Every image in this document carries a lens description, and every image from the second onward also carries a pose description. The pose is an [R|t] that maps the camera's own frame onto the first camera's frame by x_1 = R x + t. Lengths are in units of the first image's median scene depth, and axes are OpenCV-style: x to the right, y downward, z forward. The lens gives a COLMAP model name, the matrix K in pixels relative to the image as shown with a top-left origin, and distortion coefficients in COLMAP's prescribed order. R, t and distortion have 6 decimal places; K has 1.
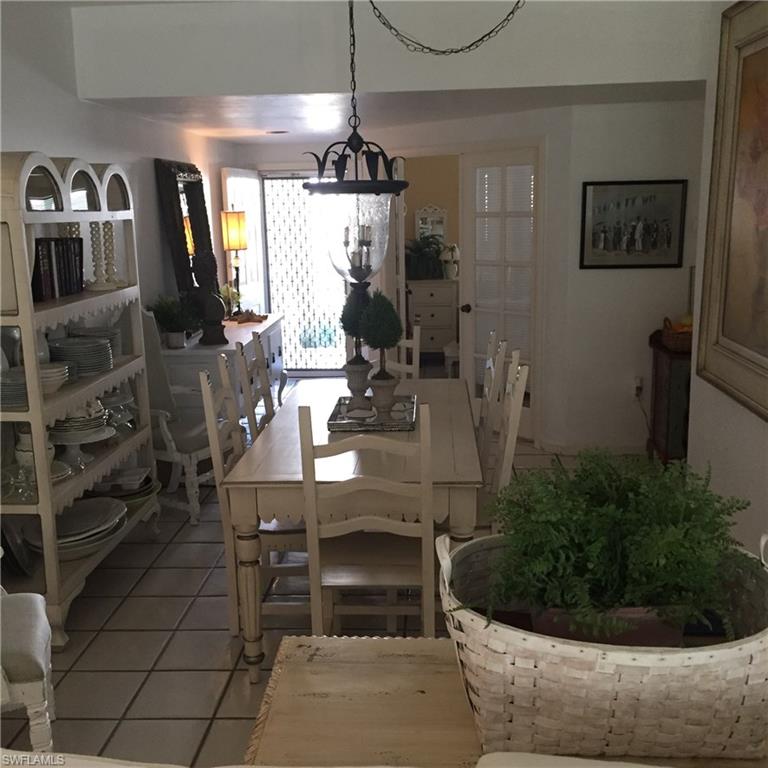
lens RADIAL K [[867.5, 0, 384.1], [0, 867.5, 385.0], [0, 0, 1]] dist [0.058214, 0.000244]
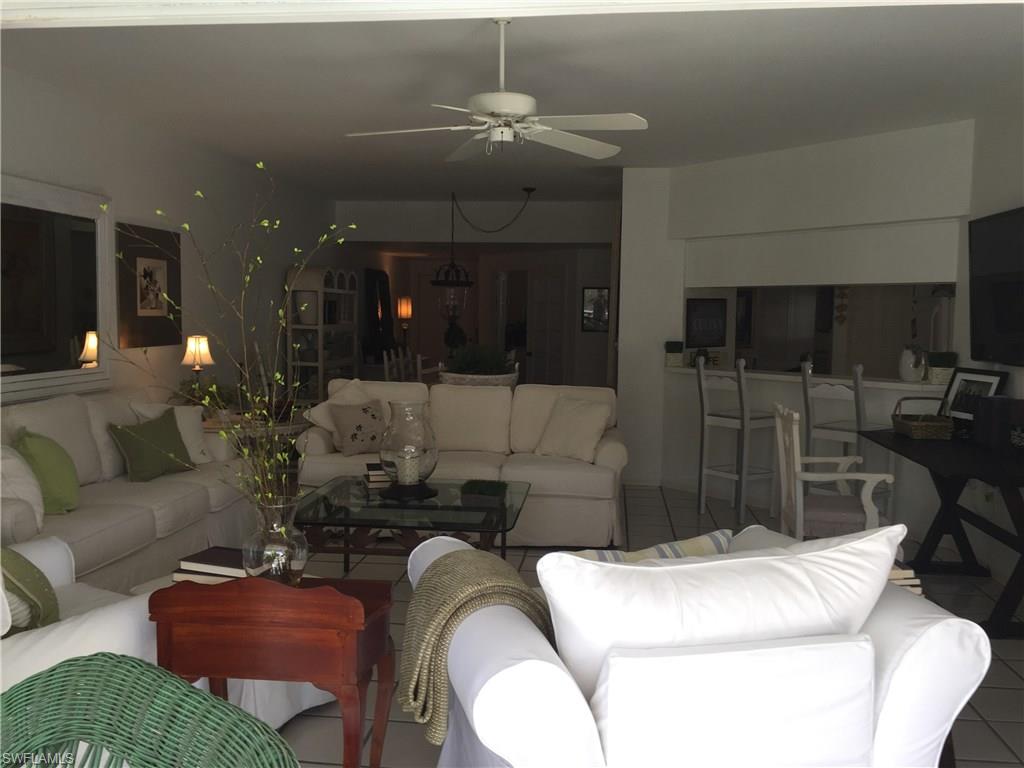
lens RADIAL K [[867.4, 0, 509.9], [0, 867.4, 389.5], [0, 0, 1]] dist [0.099675, -0.113782]
pose [[0.997760, 0.040473, -0.053262, 0.265895], [-0.046409, 0.992236, -0.115388, 0.332881], [0.048178, 0.117601, 0.991892, -1.338767]]
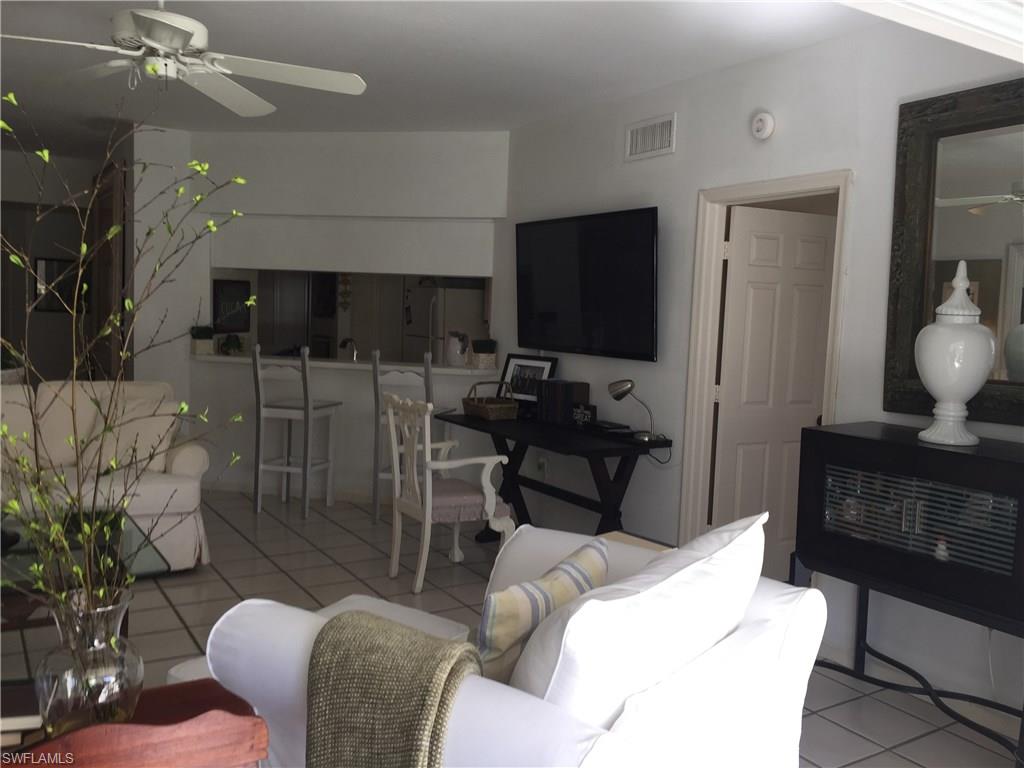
lens RADIAL K [[867.4, 0, 509.9], [0, 867.4, 389.5], [0, 0, 1]] dist [0.099675, -0.113782]
pose [[0.824577, -0.000123, 0.565750, 0.031743], [0.060524, 0.994280, -0.087998, 0.303923], [-0.562503, 0.106803, 0.819868, -1.186696]]
